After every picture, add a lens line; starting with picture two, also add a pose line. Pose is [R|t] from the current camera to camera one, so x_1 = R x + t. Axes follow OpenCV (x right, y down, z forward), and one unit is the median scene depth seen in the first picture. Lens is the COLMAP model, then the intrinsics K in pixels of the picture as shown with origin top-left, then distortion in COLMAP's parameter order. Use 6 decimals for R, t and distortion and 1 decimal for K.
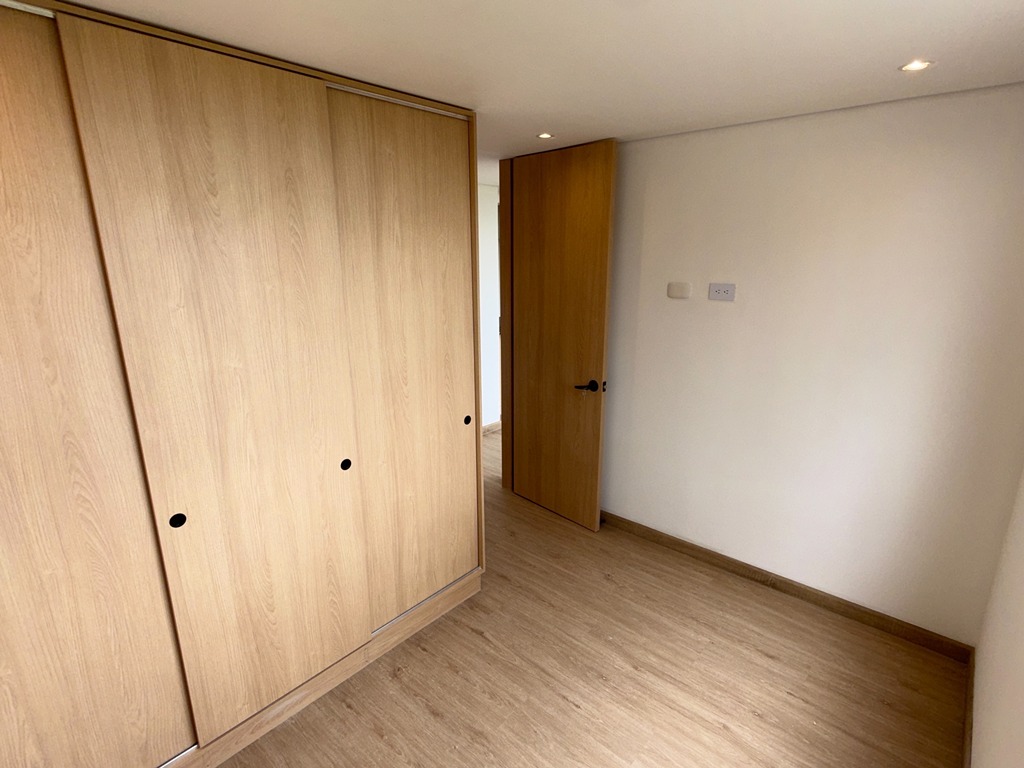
lens RADIAL K [[522.7, 0, 513.8], [0, 522.7, 387.6], [0, 0, 1]] dist [0.002882, 0.000314]
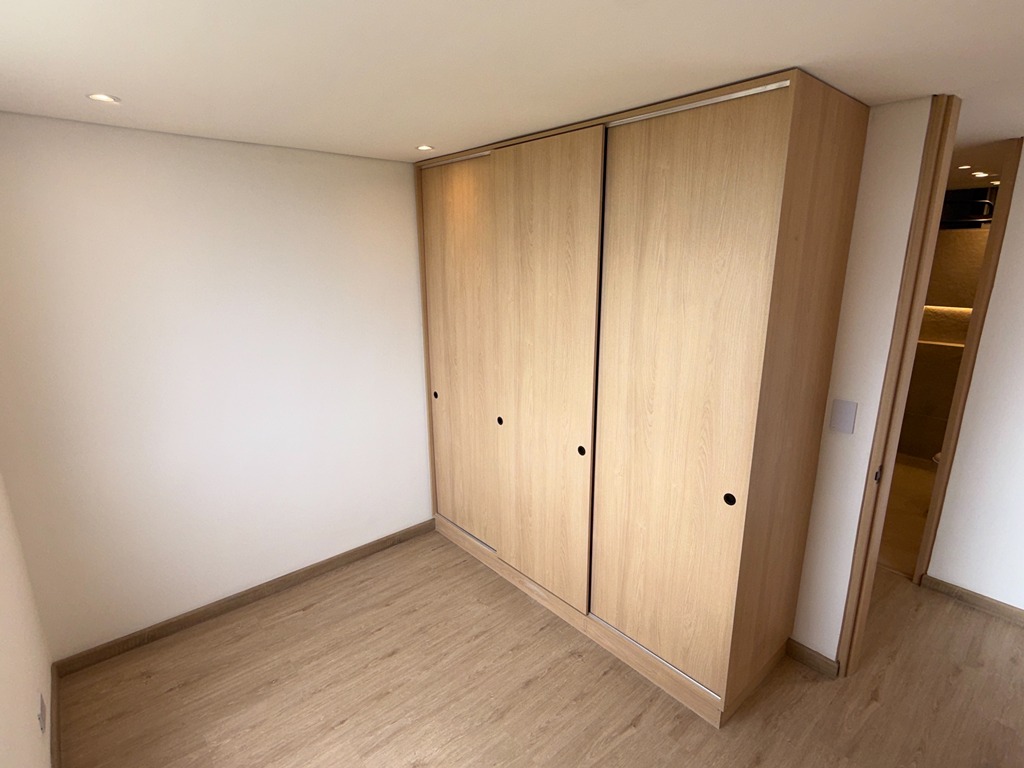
lens RADIAL K [[522.7, 0, 513.8], [0, 522.7, 387.6], [0, 0, 1]] dist [0.002882, 0.000314]
pose [[-0.132453, 0.249568, -0.959256, 0.783968], [-0.248719, 0.928451, 0.275896, -0.268225], [0.959477, 0.275128, -0.060903, 0.884953]]
